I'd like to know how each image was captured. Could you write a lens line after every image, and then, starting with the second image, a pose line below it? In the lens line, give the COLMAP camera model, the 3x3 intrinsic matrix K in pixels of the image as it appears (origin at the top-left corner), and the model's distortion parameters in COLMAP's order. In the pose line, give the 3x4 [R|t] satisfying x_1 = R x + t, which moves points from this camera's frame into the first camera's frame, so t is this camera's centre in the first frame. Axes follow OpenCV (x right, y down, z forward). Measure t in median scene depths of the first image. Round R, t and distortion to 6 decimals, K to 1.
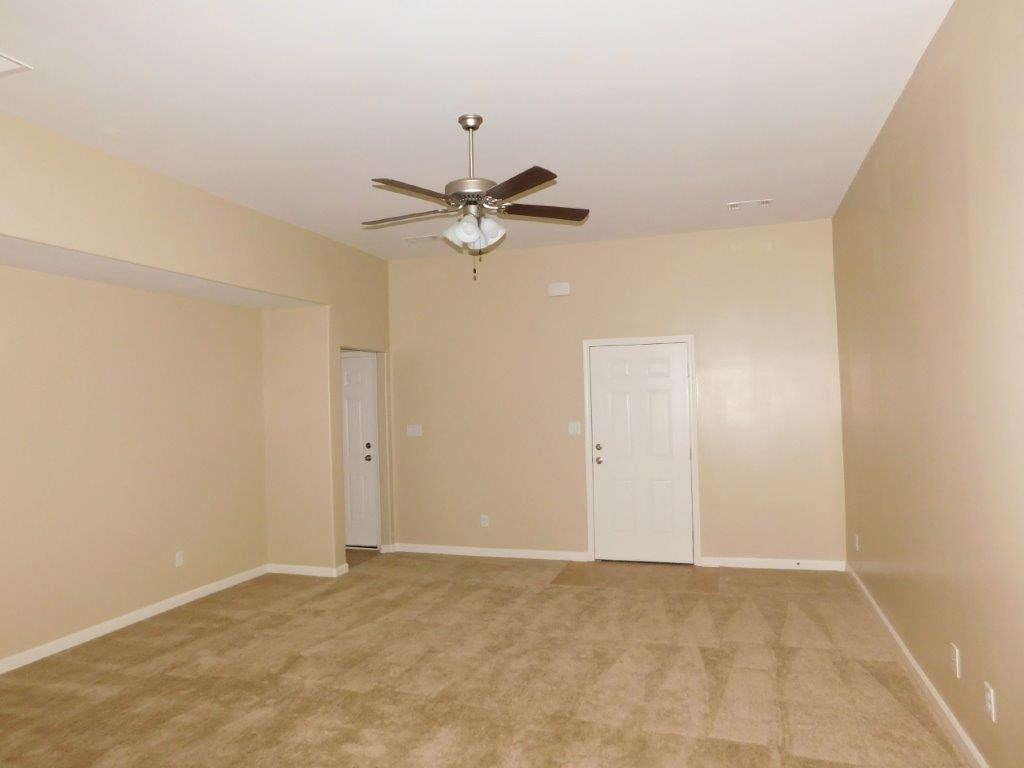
lens RADIAL K [[681.9, 0, 516.6], [0, 681.9, 380.6], [0, 0, 1]] dist [-0.073547, 0.065891]
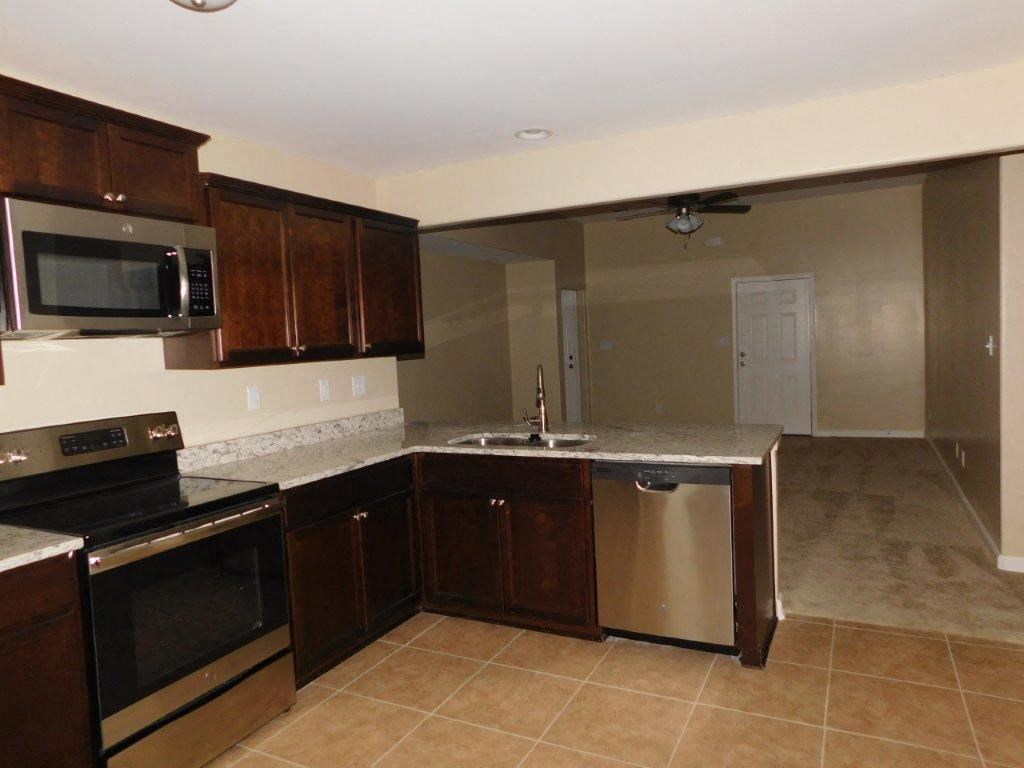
lens RADIAL K [[681.9, 0, 516.6], [0, 681.9, 380.6], [0, 0, 1]] dist [-0.073547, 0.065891]
pose [[0.986827, -0.006980, -0.161629, -0.117021], [0.022482, 0.995292, 0.094282, 0.008936], [0.160210, -0.096674, 0.982338, -0.467401]]
